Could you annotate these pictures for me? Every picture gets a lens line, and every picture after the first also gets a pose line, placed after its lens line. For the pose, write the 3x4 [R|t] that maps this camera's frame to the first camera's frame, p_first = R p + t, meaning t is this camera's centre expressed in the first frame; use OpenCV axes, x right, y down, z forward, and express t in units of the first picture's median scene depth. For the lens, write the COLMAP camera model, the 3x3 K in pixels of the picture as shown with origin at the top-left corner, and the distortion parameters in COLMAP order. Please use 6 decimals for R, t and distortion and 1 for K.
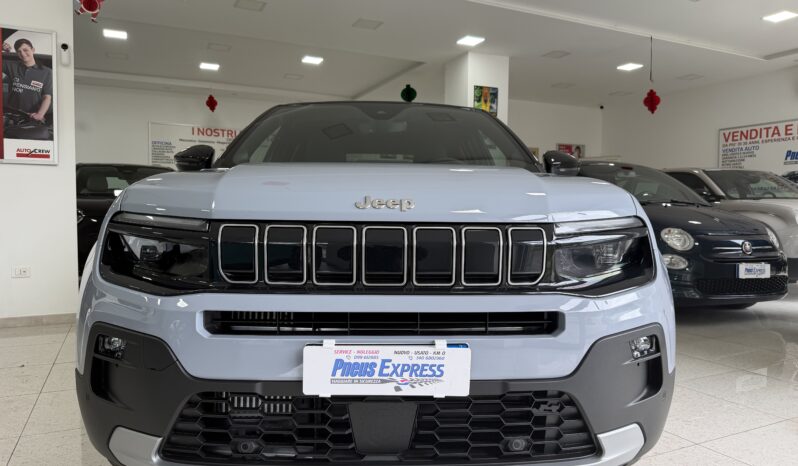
lens RADIAL K [[572.4, 0, 401.4], [0, 572.4, 230.6], [0, 0, 1]] dist [0.014205, -0.025236]
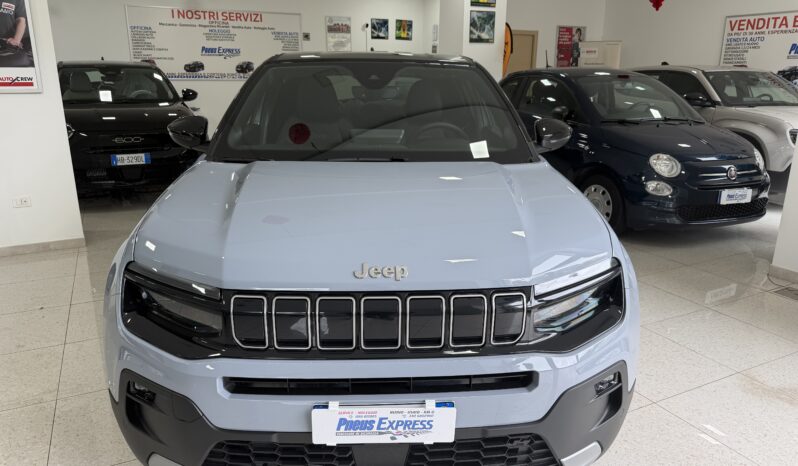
lens RADIAL K [[572.4, 0, 401.4], [0, 572.4, 230.6], [0, 0, 1]] dist [0.014205, -0.025236]
pose [[0.999918, -0.002885, 0.012462, -0.000887], [-0.000146, 0.971583, 0.236697, -0.119706], [-0.012791, -0.236680, 0.971504, -0.012417]]
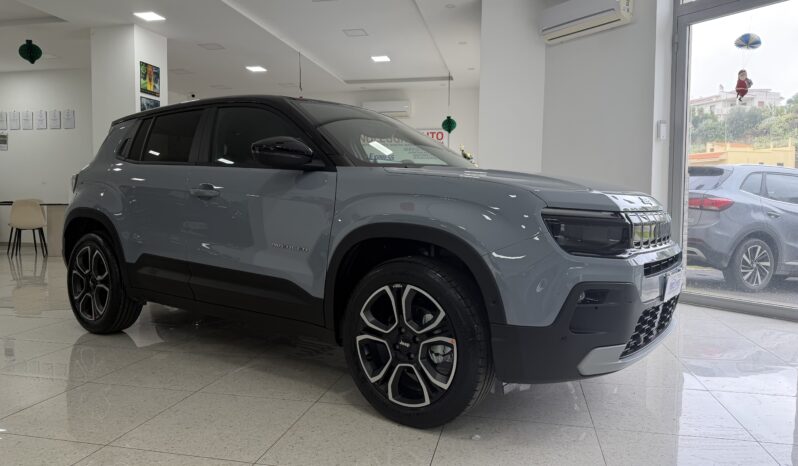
lens RADIAL K [[568.6, 0, 396.8], [0, 568.6, 222.6], [0, 0, 1]] dist [0.037865, -0.056168]
pose [[0.618197, -0.028603, 0.785503, -0.650758], [0.012496, 0.999569, 0.026563, -0.012773], [-0.785924, -0.006605, 0.618288, 0.147118]]
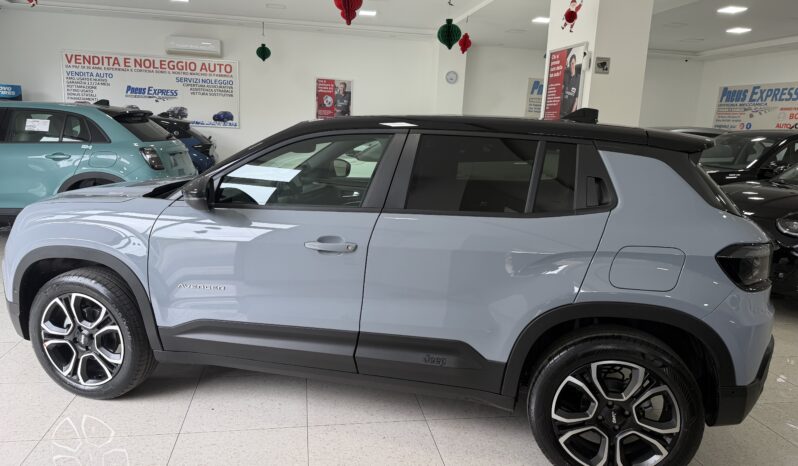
lens RADIAL K [[556.9, 0, 376.9], [0, 556.9, 233.0], [0, 0, 1]] dist [-0.000681, -0.026877]
pose [[-0.307634, 0.164046, -0.937257, 0.668348], [-0.070777, 0.978352, 0.194470, -0.157986], [0.948869, 0.126161, -0.289363, 0.987232]]
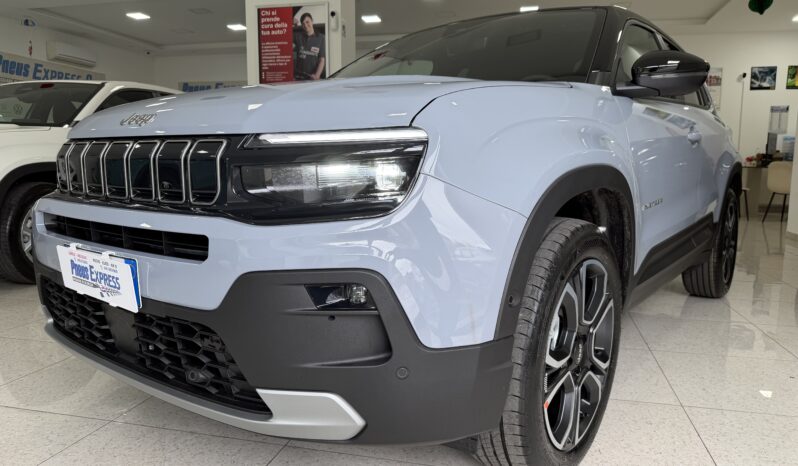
lens RADIAL K [[569.2, 0, 397.7], [0, 569.2, 245.0], [0, 0, 1]] dist [-0.002662, -0.004756]
pose [[0.764117, 0.090669, -0.638674, 0.313602], [-0.020437, 0.992978, 0.116517, 0.013855], [0.644754, -0.075980, 0.760605, 0.158665]]
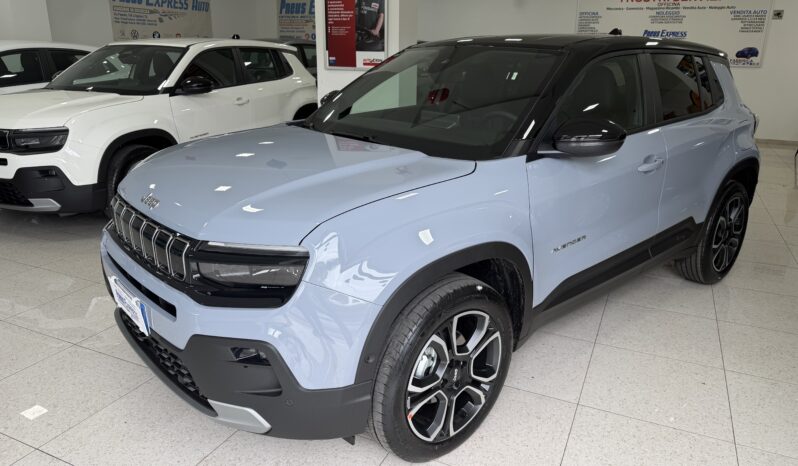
lens RADIAL K [[561.2, 0, 401.4], [0, 561.2, 245.7], [0, 0, 1]] dist [0.038623, -0.048480]
pose [[0.629936, 0.253699, -0.734042, 0.471561], [-0.031903, 0.952797, 0.301926, -0.126212], [0.775991, -0.166776, 0.608295, 0.184416]]
